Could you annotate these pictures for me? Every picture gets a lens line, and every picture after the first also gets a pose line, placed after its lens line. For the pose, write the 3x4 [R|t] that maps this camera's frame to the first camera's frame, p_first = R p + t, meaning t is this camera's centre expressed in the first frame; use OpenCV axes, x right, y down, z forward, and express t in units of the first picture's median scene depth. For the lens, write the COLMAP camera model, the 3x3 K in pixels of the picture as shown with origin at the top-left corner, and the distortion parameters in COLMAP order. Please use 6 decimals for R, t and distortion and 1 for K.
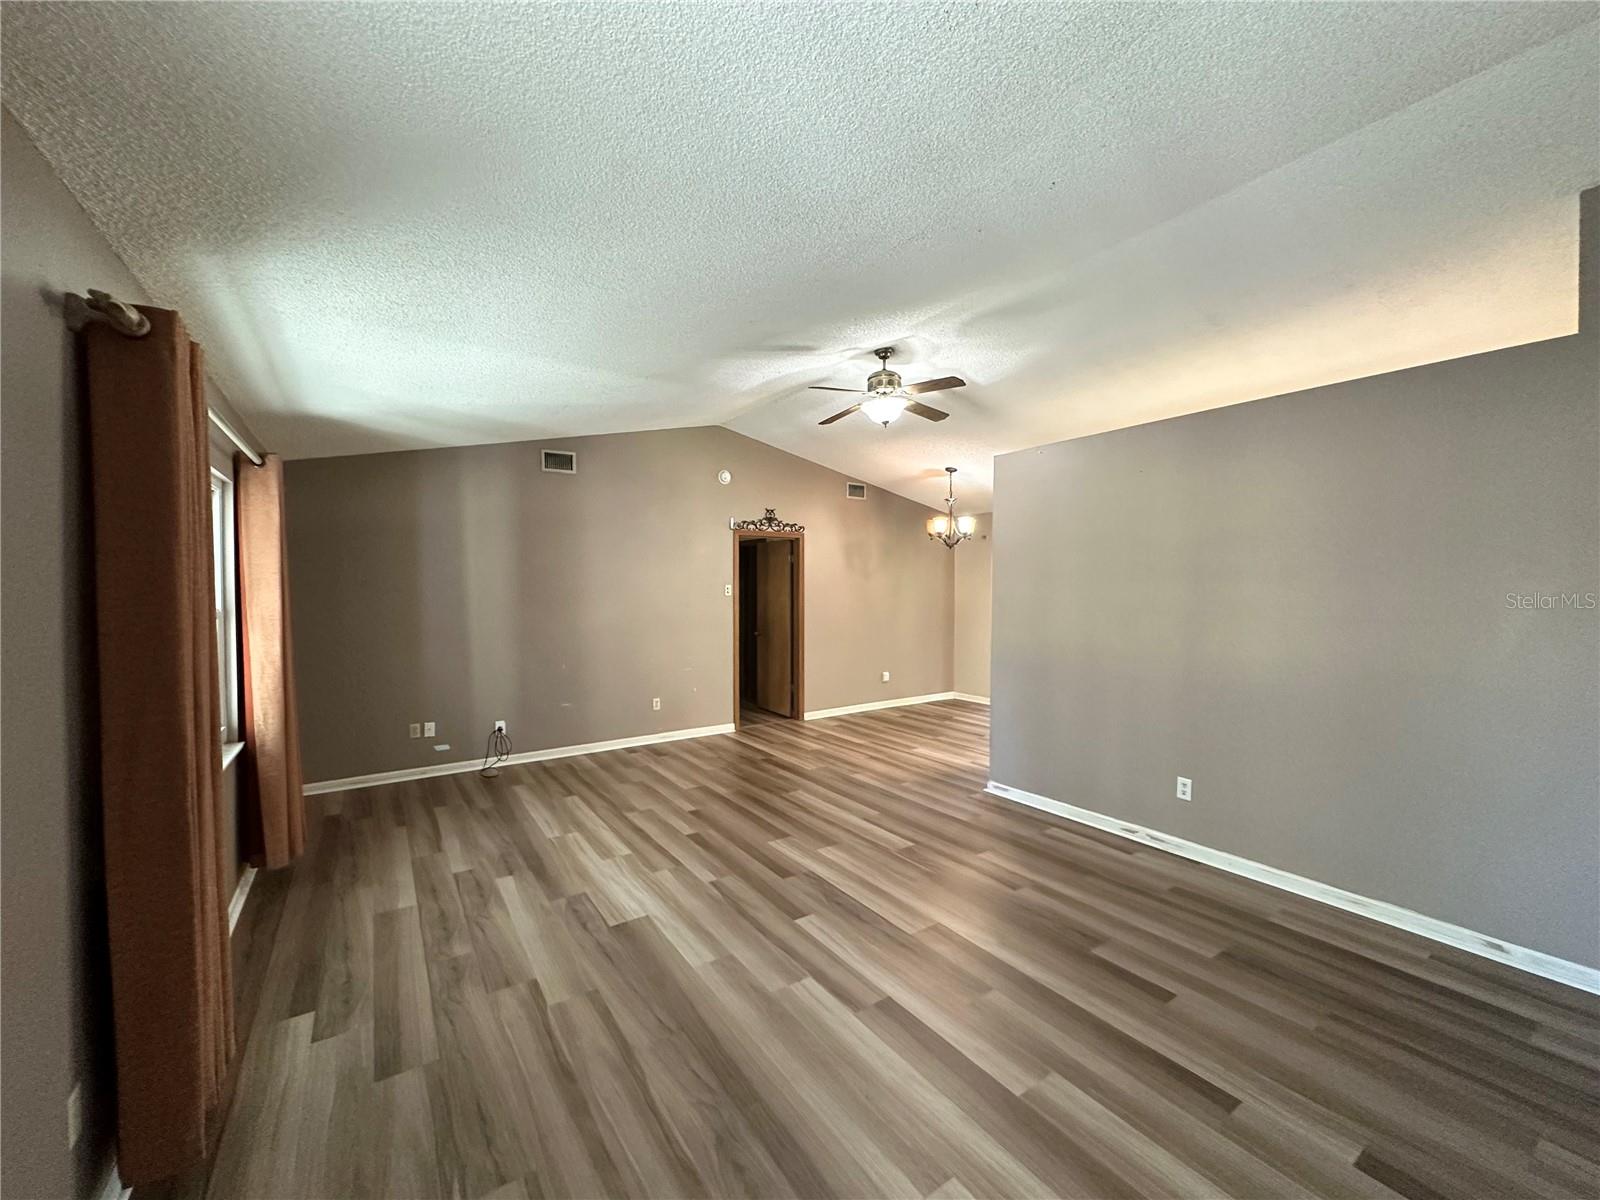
lens RADIAL K [[637.5, 0, 803.1], [0, 637.5, 601.1], [0, 0, 1]] dist [-0.000348, -0.000811]
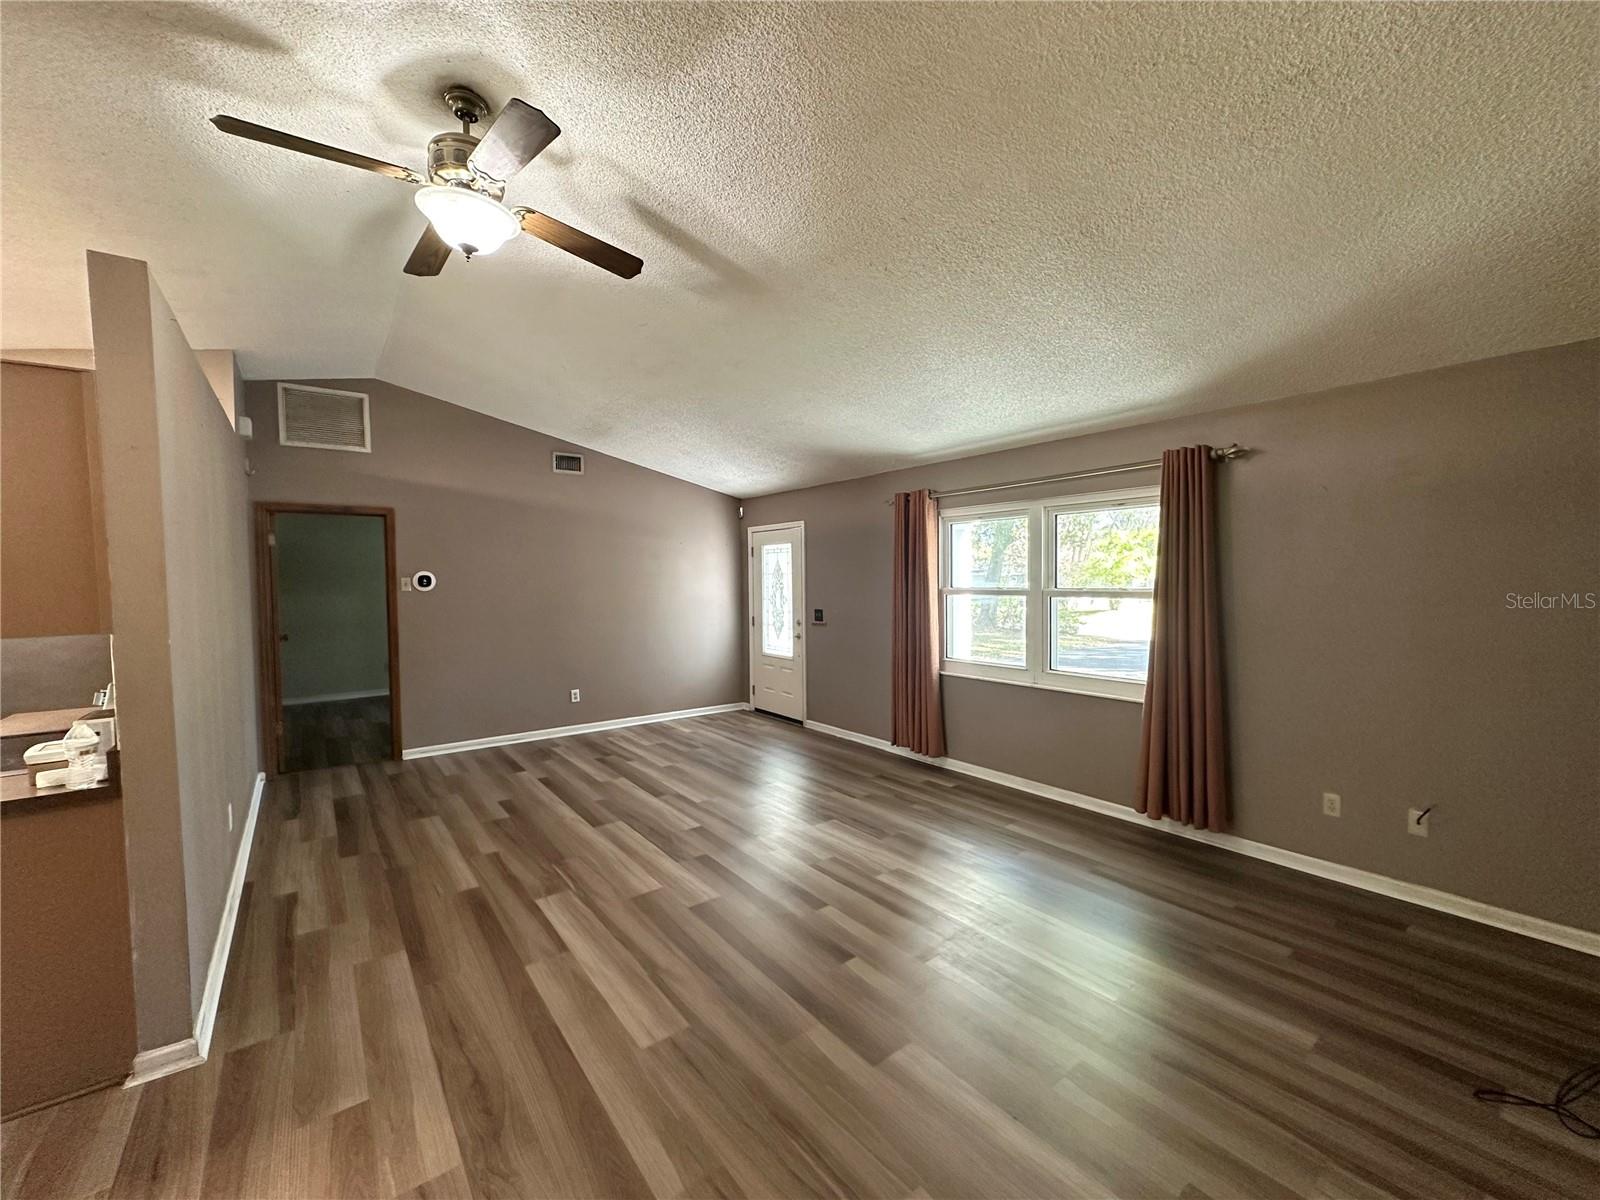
lens RADIAL K [[637.5, 0, 800.0], [0, 637.5, 599.6], [0, 0, 1]] dist [-0.000348, -0.000811]
pose [[-0.997945, 0.011817, -0.062978, -0.090775], [0.008151, 0.998274, 0.058166, -0.031755], [0.063557, 0.057533, -0.996318, 1.493229]]
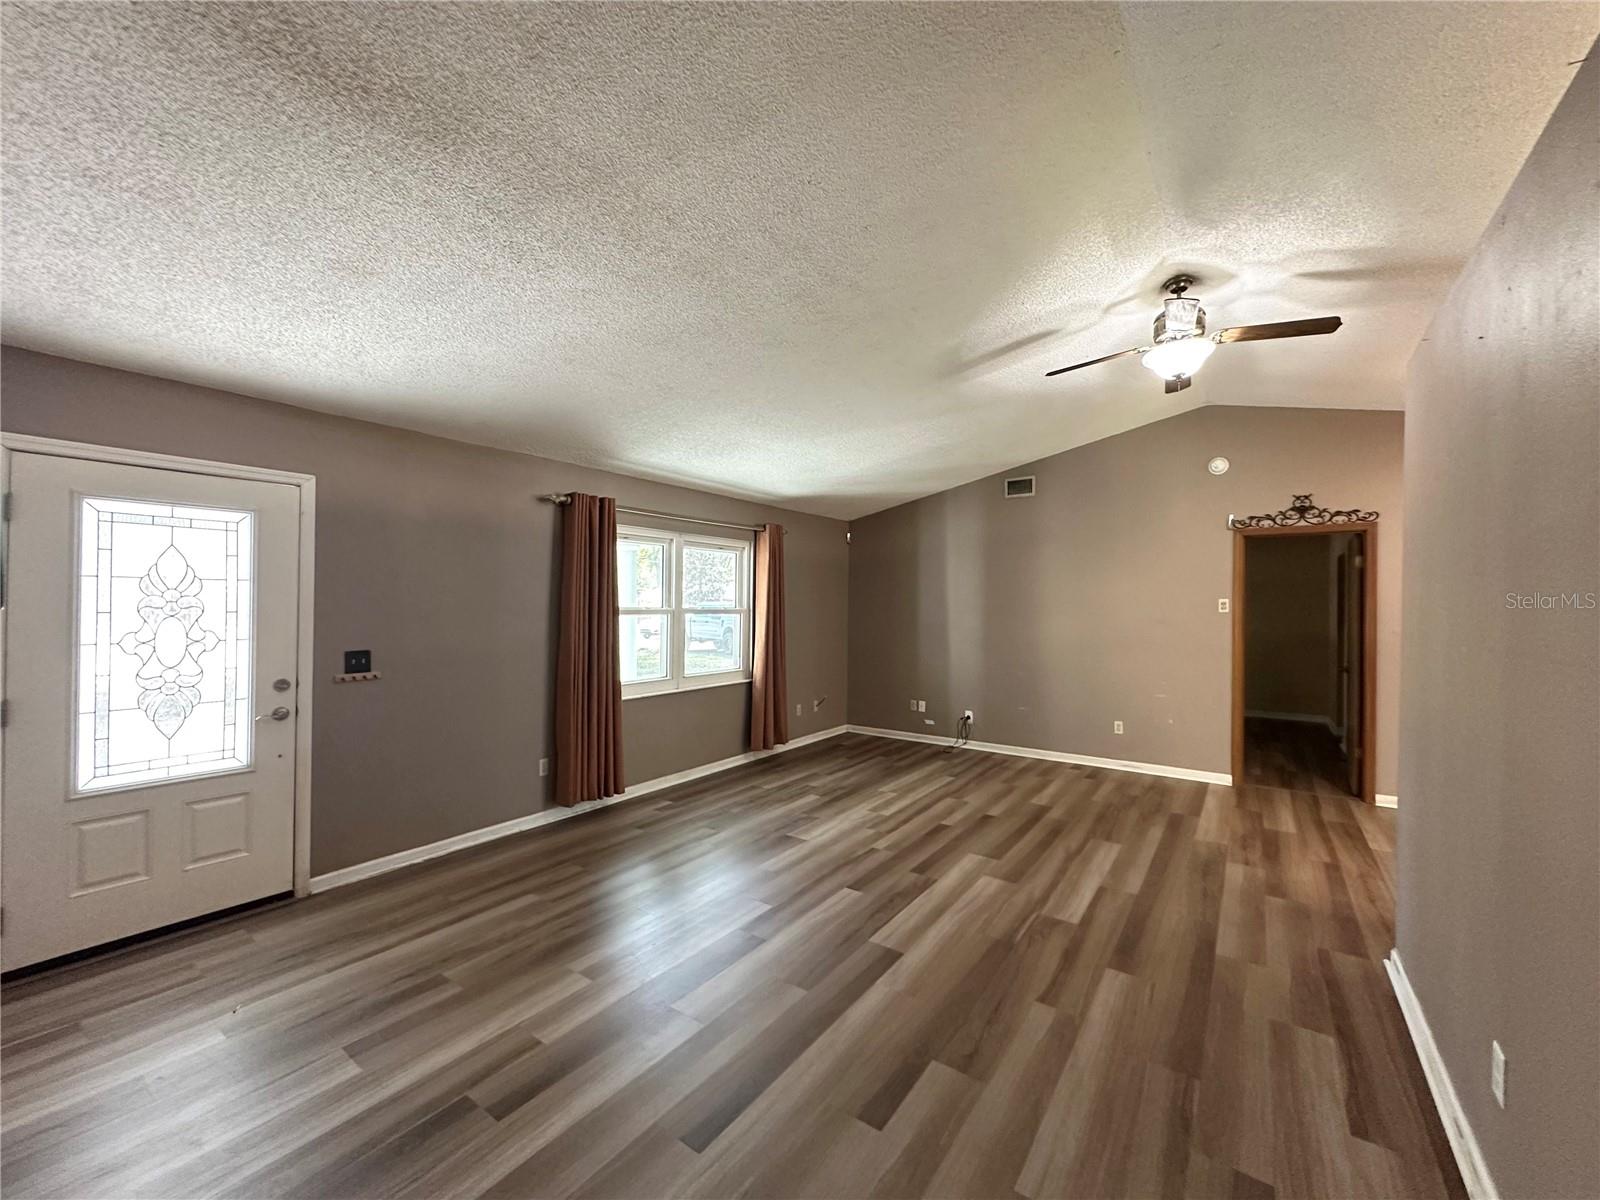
lens RADIAL K [[637.5, 0, 798.3], [0, 637.5, 599.5], [0, 0, 1]] dist [-0.000348, -0.000811]
pose [[0.344486, -0.000707, -0.938791, 0.658916], [-0.031960, 0.999411, -0.012481, 0.003345], [0.938247, 0.034303, 0.344261, 0.330092]]
